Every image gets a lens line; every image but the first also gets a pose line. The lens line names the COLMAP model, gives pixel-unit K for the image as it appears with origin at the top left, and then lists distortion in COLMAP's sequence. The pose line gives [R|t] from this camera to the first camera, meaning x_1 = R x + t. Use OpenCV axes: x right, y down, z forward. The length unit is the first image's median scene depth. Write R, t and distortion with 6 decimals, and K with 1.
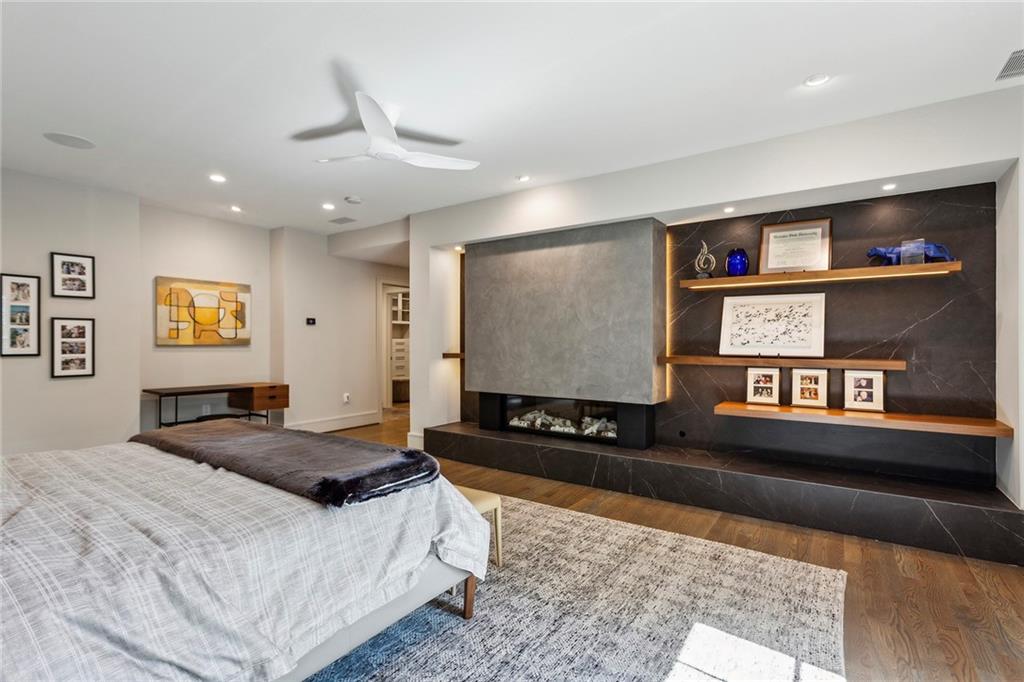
lens RADIAL K [[487.9, 0, 512.0], [0, 487.9, 341.0], [0, 0, 1]] dist [-0.001064, -0.000021]
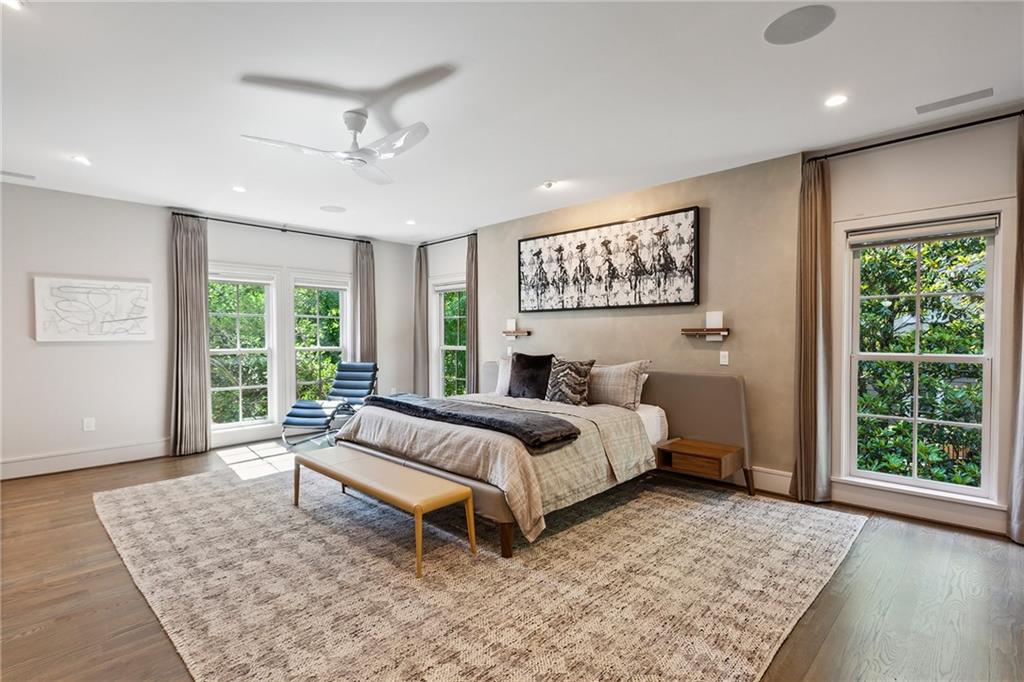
lens RADIAL K [[487.9, 0, 512.0], [0, 487.9, 341.0], [0, 0, 1]] dist [-0.001064, -0.000021]
pose [[-0.984574, 0.001722, 0.174961, -0.774649], [0.003131, 0.999965, 0.007781, -0.008098], [-0.174941, 0.008209, -0.984545, 2.016496]]
